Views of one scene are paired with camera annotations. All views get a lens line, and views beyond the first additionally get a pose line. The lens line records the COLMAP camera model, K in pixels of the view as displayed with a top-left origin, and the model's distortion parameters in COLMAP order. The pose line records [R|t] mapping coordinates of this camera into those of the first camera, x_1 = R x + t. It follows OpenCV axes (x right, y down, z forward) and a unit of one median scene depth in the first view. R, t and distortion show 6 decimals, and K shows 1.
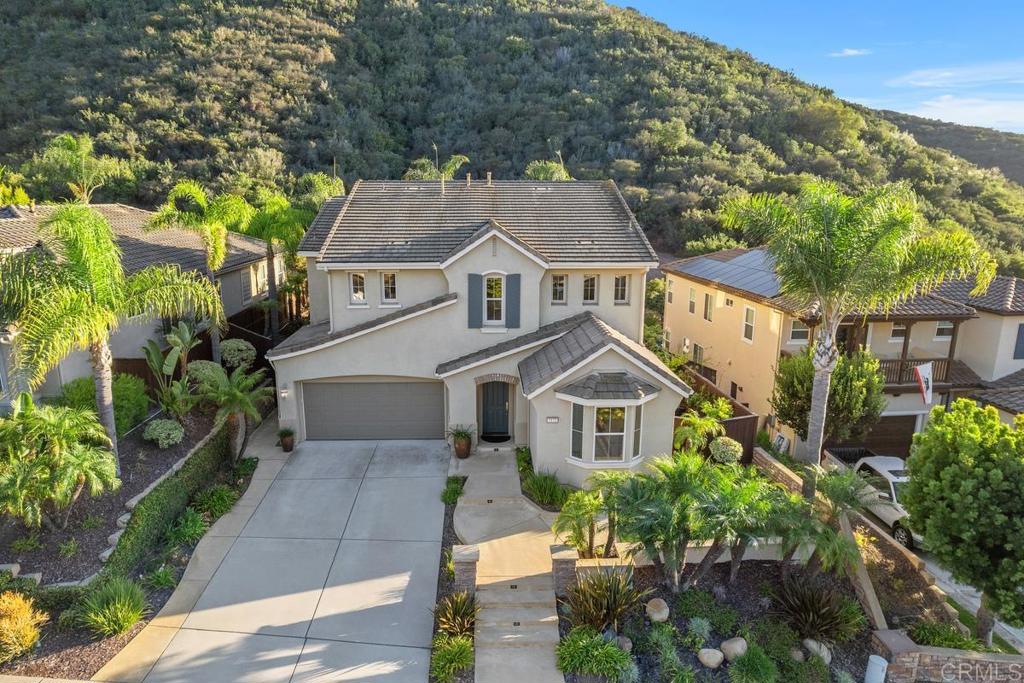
lens RADIAL K [[657.9, 0, 507.7], [0, 657.9, 344.2], [0, 0, 1]] dist [-0.069490, 0.066162]
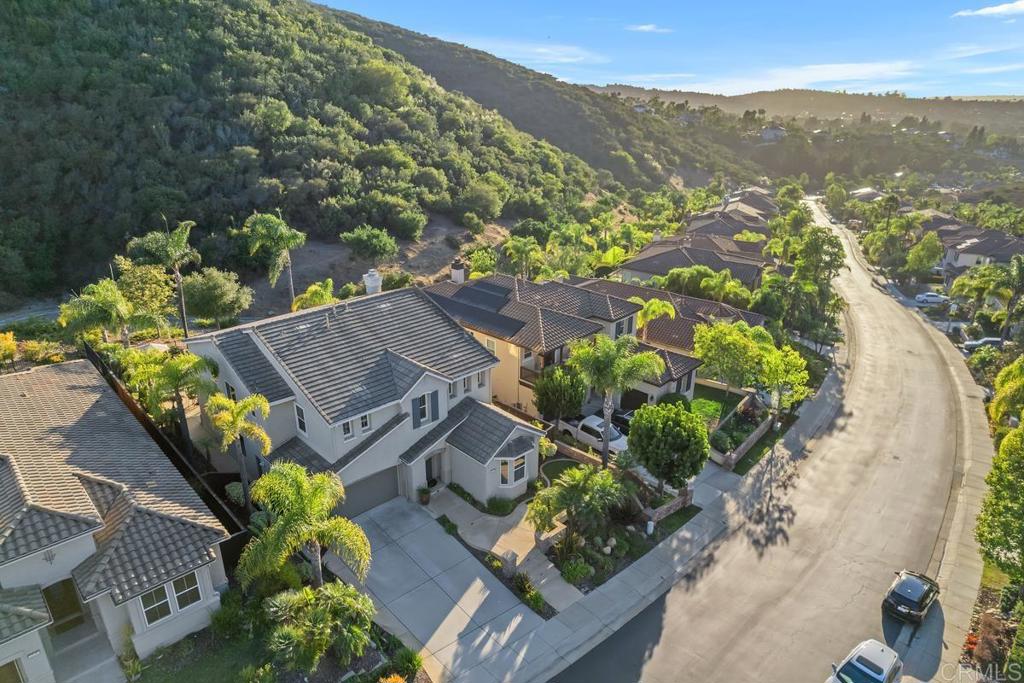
lens RADIAL K [[657.9, 0, 507.7], [0, 657.9, 344.2], [0, 0, 1]] dist [-0.069490, 0.066162]
pose [[0.757559, -0.246652, 0.604373, -0.189022], [0.143448, 0.966136, 0.214485, -0.126293], [-0.636810, -0.075789, 0.767287, -0.087055]]
